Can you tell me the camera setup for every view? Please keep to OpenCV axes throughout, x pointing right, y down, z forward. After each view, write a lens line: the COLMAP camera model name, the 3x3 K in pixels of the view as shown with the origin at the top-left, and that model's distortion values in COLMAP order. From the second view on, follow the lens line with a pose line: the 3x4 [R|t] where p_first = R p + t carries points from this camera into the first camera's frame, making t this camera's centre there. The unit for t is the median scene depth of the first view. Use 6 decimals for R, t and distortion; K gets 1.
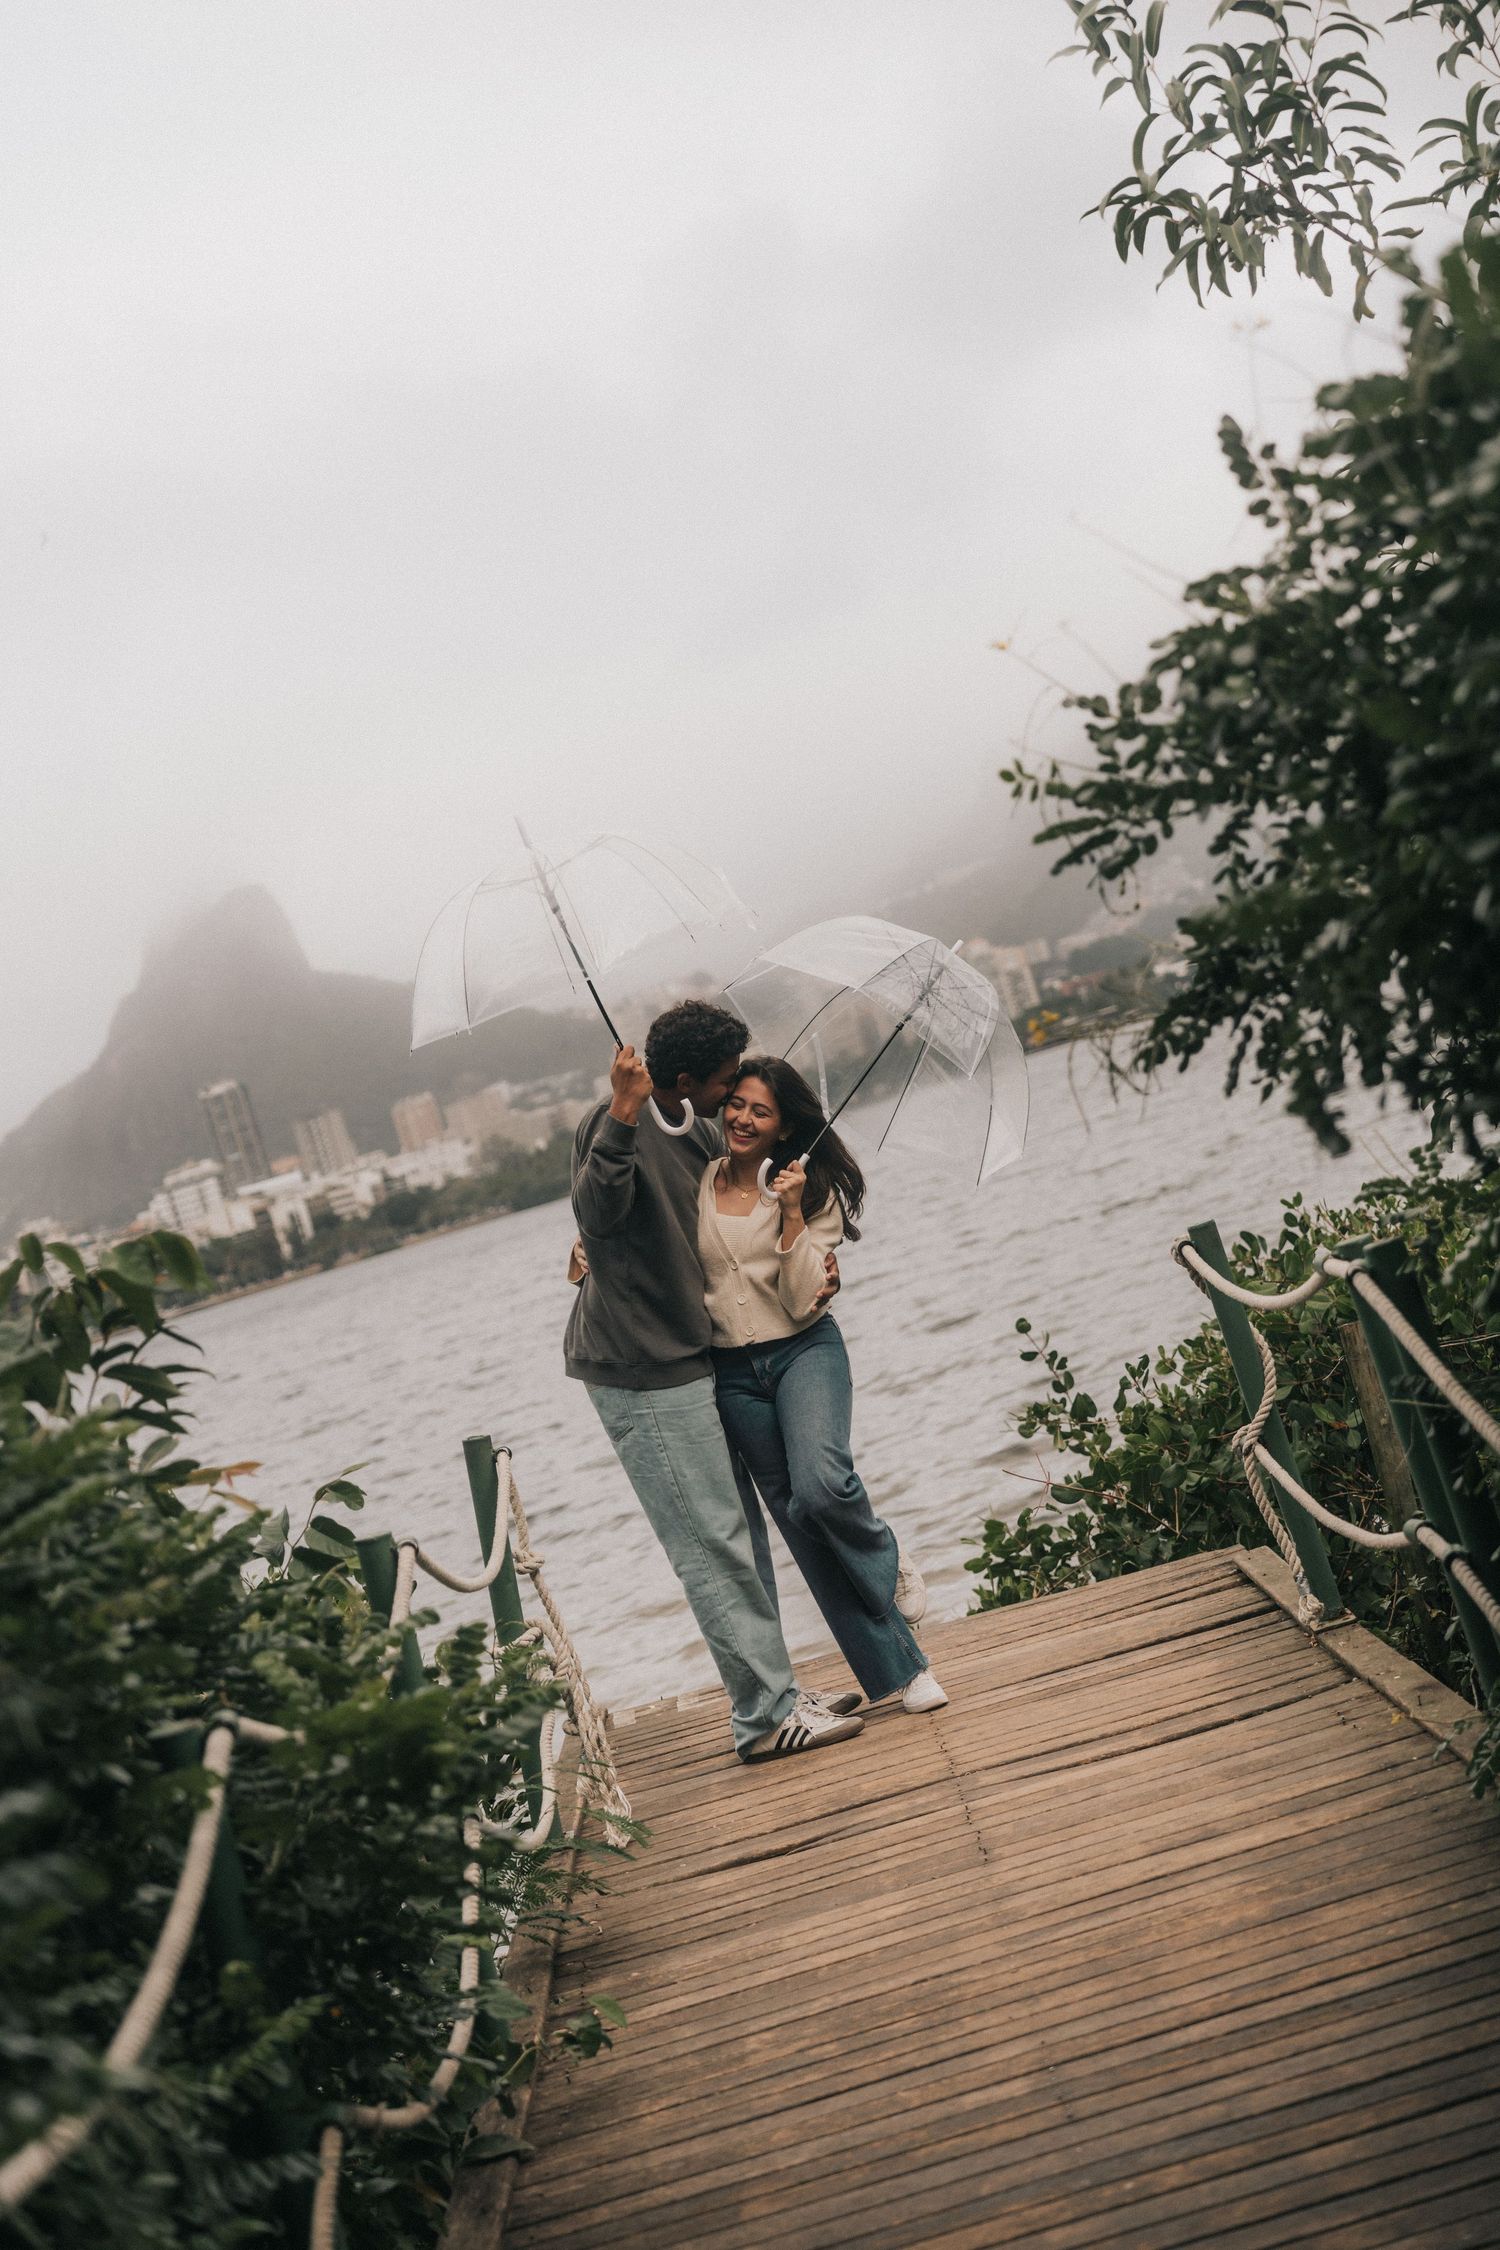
lens RADIAL K [[3605.9, 0, 752.4], [0, 3605.9, 1093.2], [0, 0, 1]] dist [-0.000160, 0.184616]
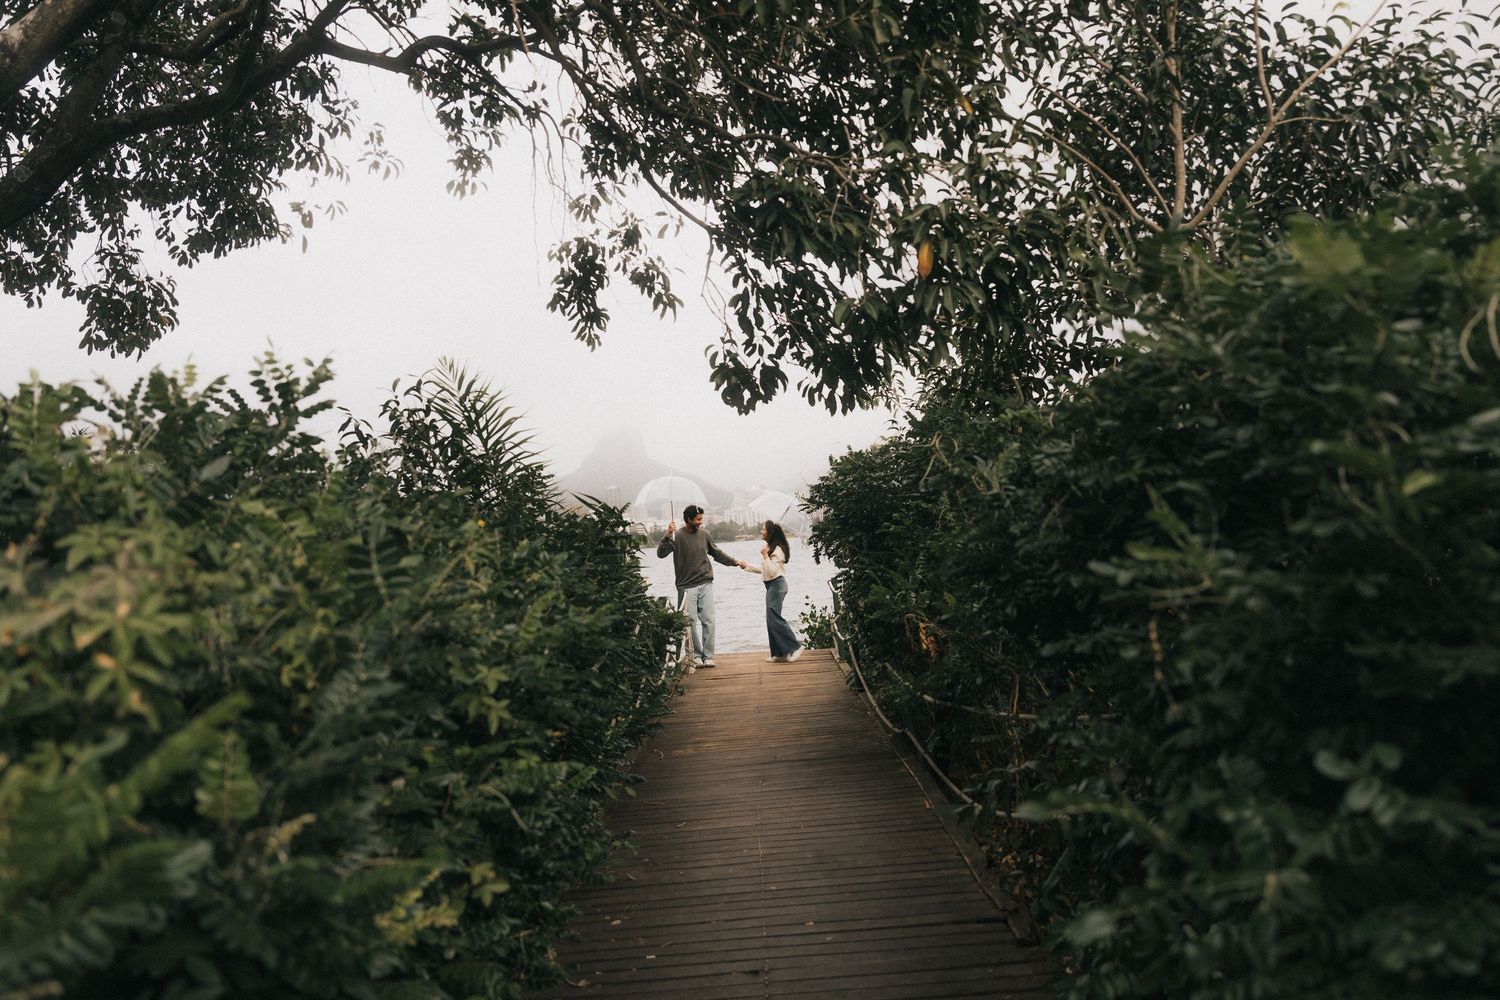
lens RADIAL K [[1059.5, 0, 750.0], [0, 1059.5, 500.0], [0, 0, 1]] dist [0.061983, -0.174263]
pose [[0.973830, 0.225392, -0.029204, 0.040400], [-0.226011, 0.973920, -0.019957, -0.020486], [0.023944, 0.026036, 0.999374, -0.661102]]
